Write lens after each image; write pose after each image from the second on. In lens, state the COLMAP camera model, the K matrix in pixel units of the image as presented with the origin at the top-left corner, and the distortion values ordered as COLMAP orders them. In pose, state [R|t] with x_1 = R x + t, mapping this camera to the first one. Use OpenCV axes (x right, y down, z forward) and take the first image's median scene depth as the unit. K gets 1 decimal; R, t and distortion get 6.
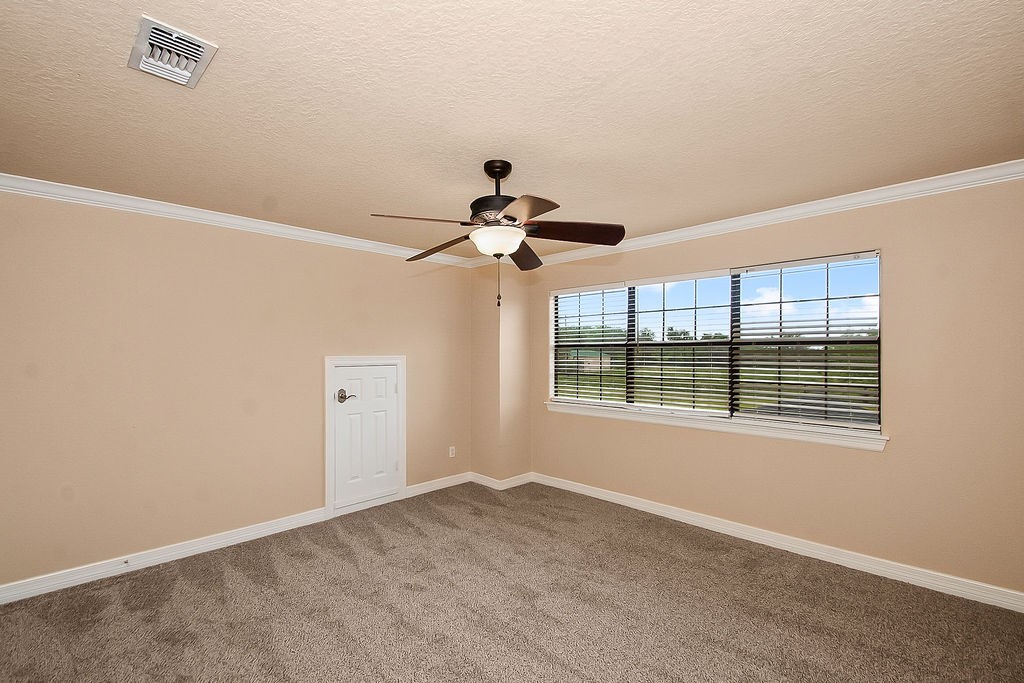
lens RADIAL K [[462.6, 0, 512.1], [0, 462.6, 354.4], [0, 0, 1]] dist [0.015362, -0.000149]
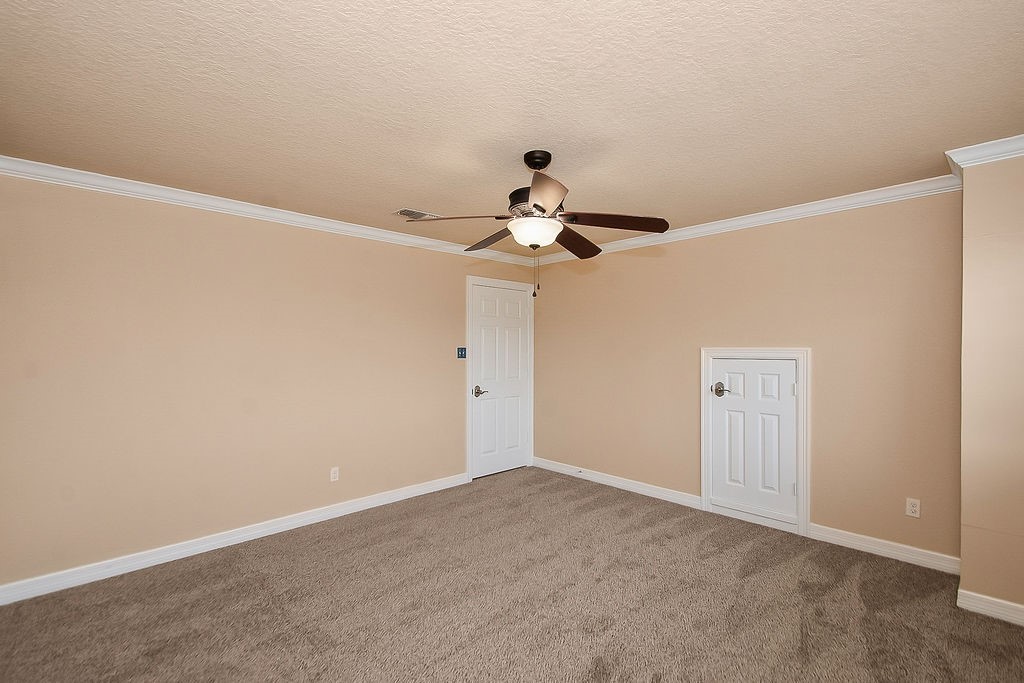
lens RADIAL K [[452.4, 0, 501.7], [0, 452.4, 348.4], [0, 0, 1]] dist [0.025596, -0.015603]
pose [[-0.037438, 0.000273, -0.999299, 0.648570], [-0.008091, 0.999967, 0.000576, 0.009114], [0.999266, 0.008107, -0.037434, 0.647200]]
